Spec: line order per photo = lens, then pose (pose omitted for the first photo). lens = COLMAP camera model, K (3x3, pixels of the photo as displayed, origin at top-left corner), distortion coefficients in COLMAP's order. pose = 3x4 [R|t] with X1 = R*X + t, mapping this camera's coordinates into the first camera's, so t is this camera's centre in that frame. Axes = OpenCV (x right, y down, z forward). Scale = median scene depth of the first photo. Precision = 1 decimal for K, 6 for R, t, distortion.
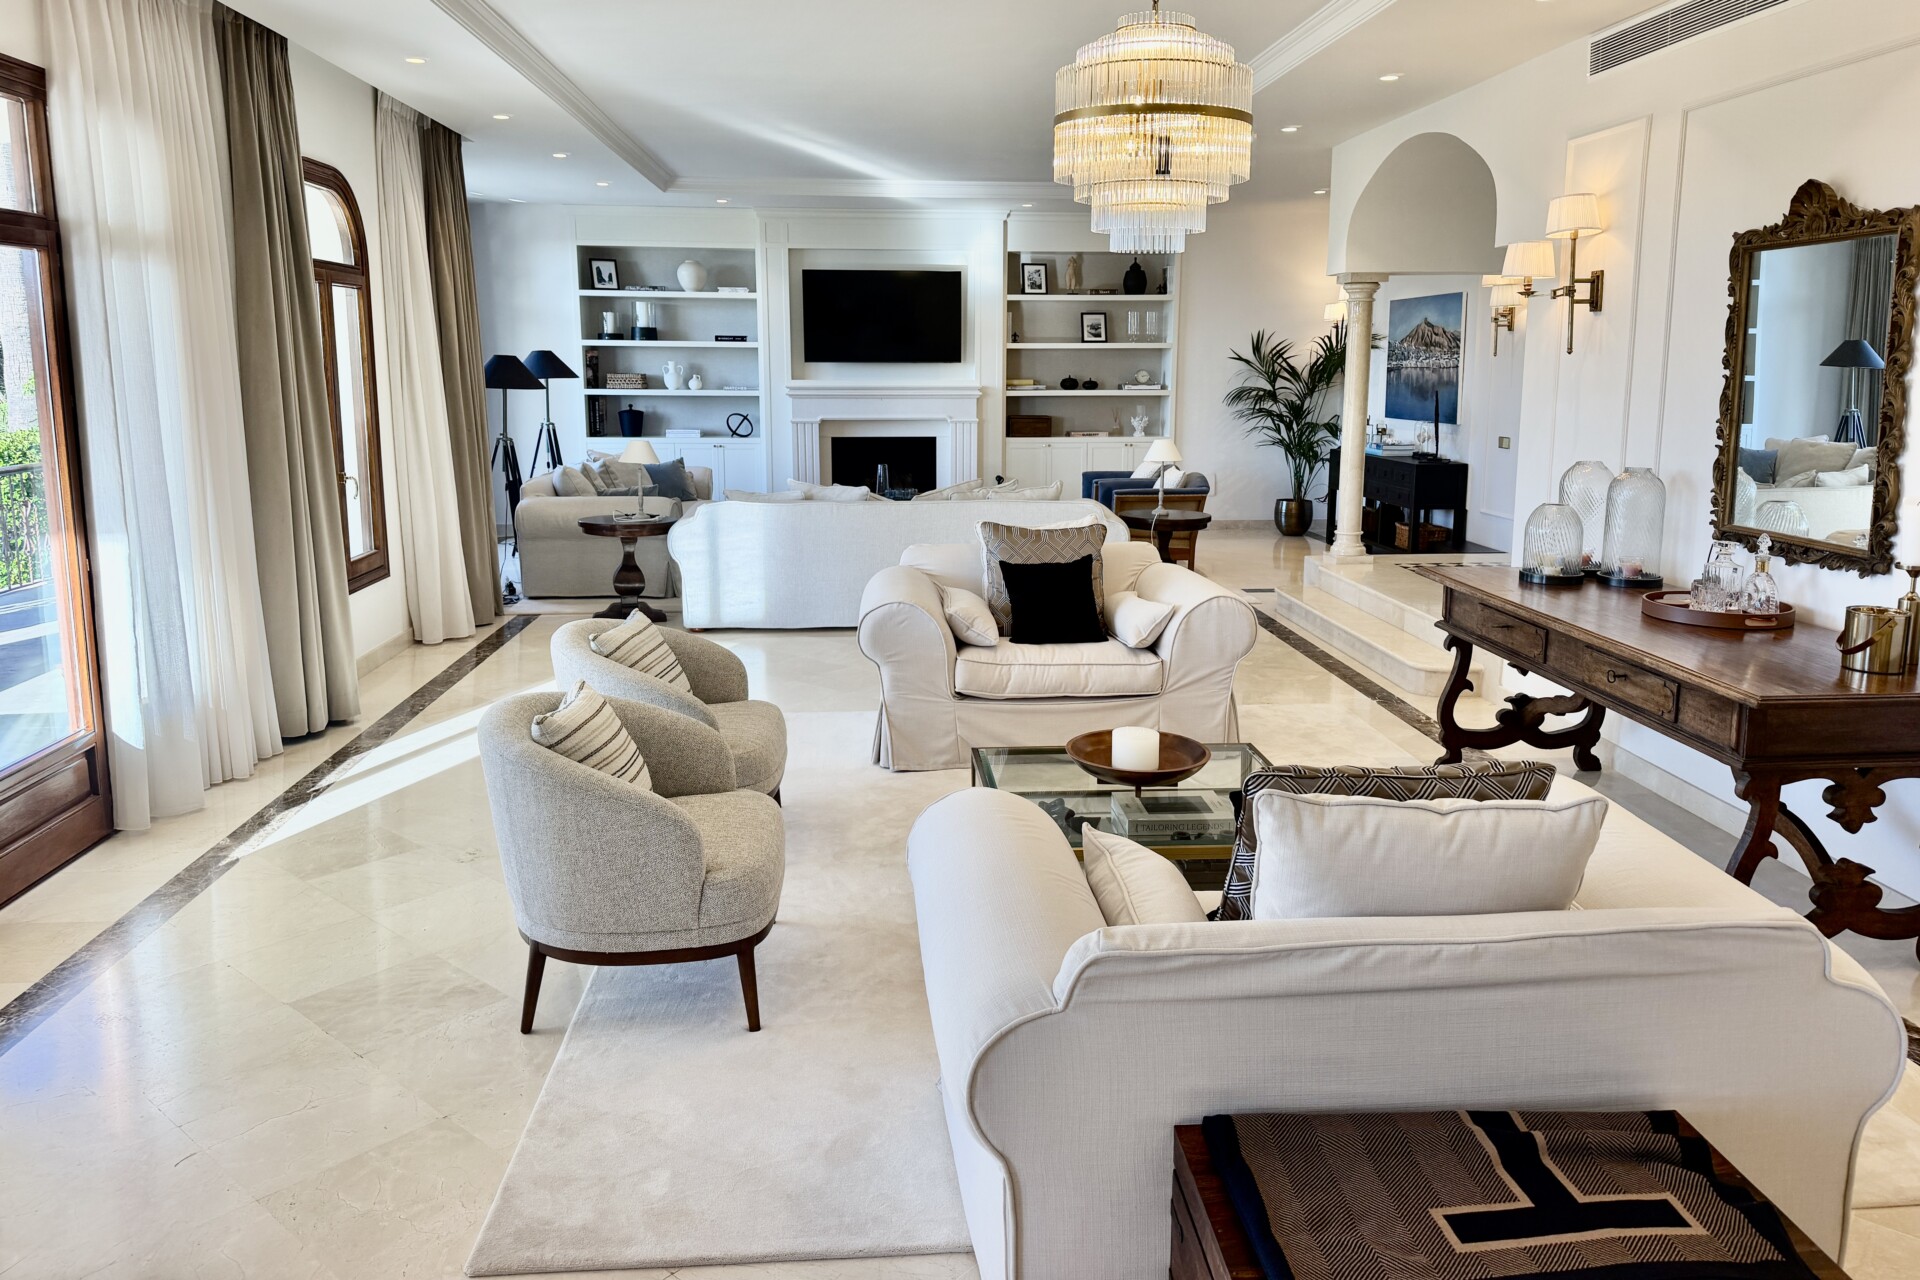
lens RADIAL K [[1319.3, 0, 960.6], [0, 1319.3, 643.0], [0, 0, 1]] dist [0.044066, 0.000254]
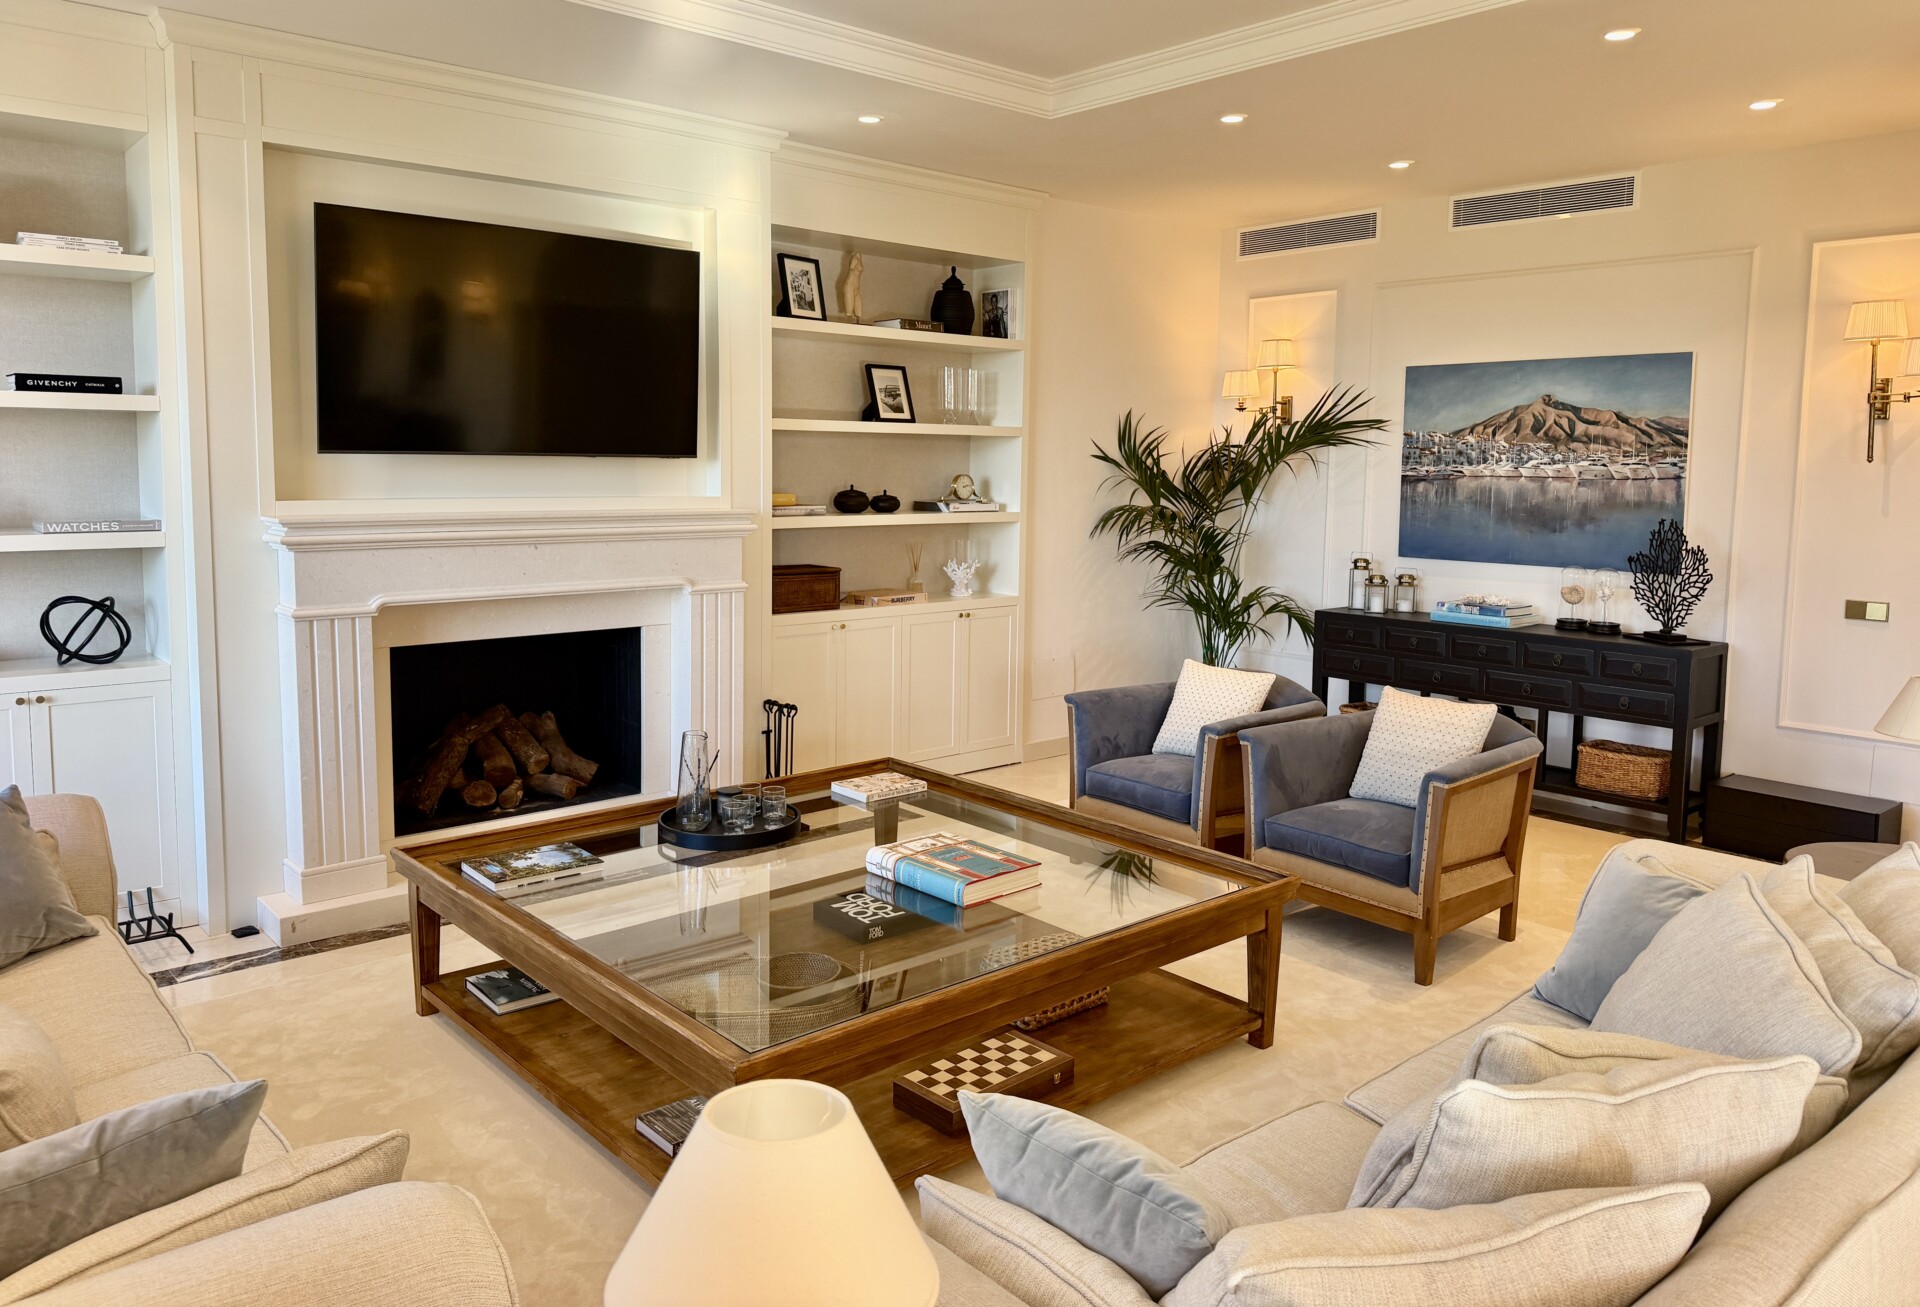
lens RADIAL K [[1339.0, 0, 962.9], [0, 1339.0, 650.1], [0, 0, 1]] dist [0.003009, -0.001589]
pose [[0.796882, -0.076648, 0.599254, -0.197822], [0.116546, 0.992791, -0.027997, -0.124206], [-0.592787, 0.092151, 0.800070, 0.587838]]
